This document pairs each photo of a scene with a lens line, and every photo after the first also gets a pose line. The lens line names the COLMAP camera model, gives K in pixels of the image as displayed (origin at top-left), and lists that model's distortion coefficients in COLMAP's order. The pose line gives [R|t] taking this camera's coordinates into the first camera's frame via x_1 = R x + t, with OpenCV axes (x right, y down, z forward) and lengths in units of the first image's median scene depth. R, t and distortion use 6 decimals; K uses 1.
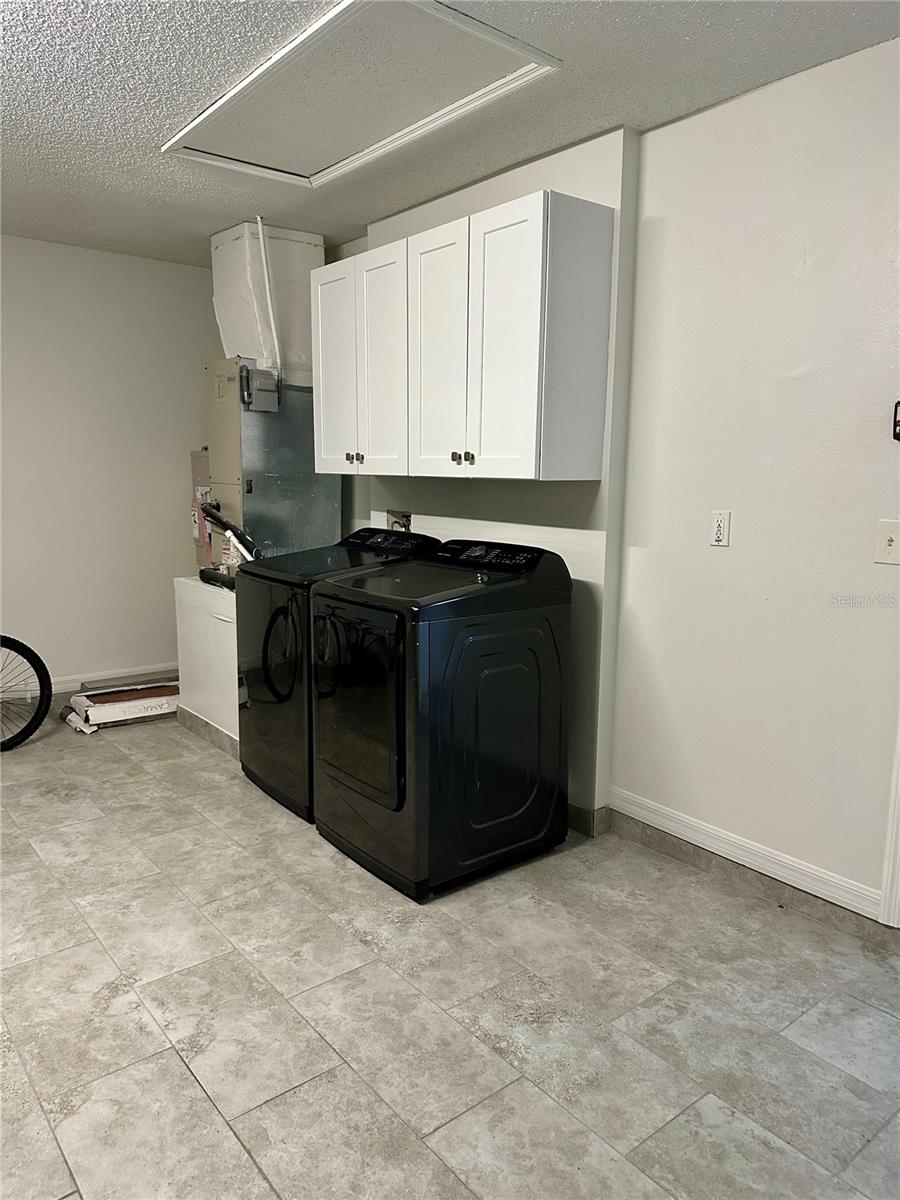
lens RADIAL K [[844.4, 0, 450.6], [0, 844.4, 600.6], [0, 0, 1]] dist [0.007583, 0.002126]
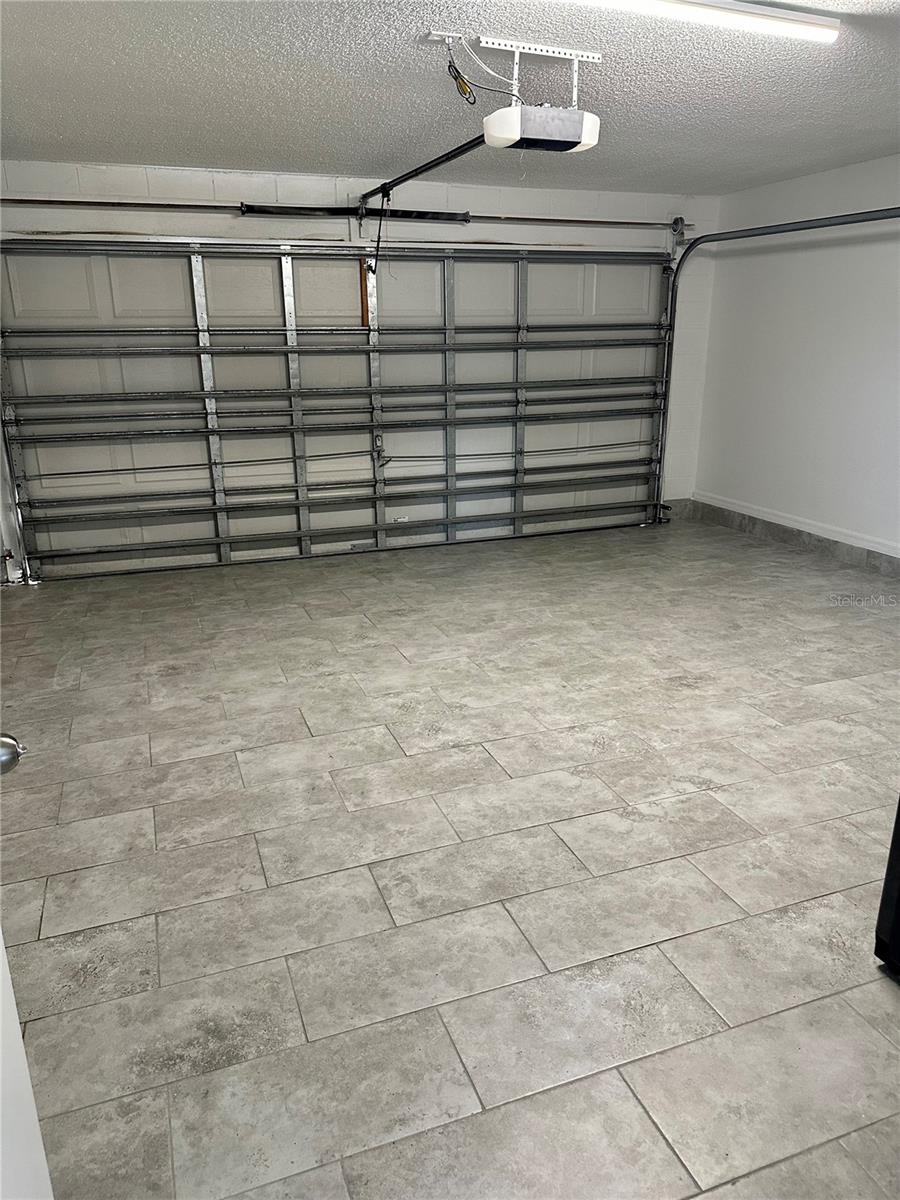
lens RADIAL K [[844.4, 0, 449.9], [0, 844.4, 601.7], [0, 0, 1]] dist [0.007583, 0.002126]
pose [[-0.310753, 0.271175, -0.910987, 0.908792], [-0.152173, 0.931881, 0.329304, -0.180640], [0.938230, 0.240959, -0.248319, 0.989396]]
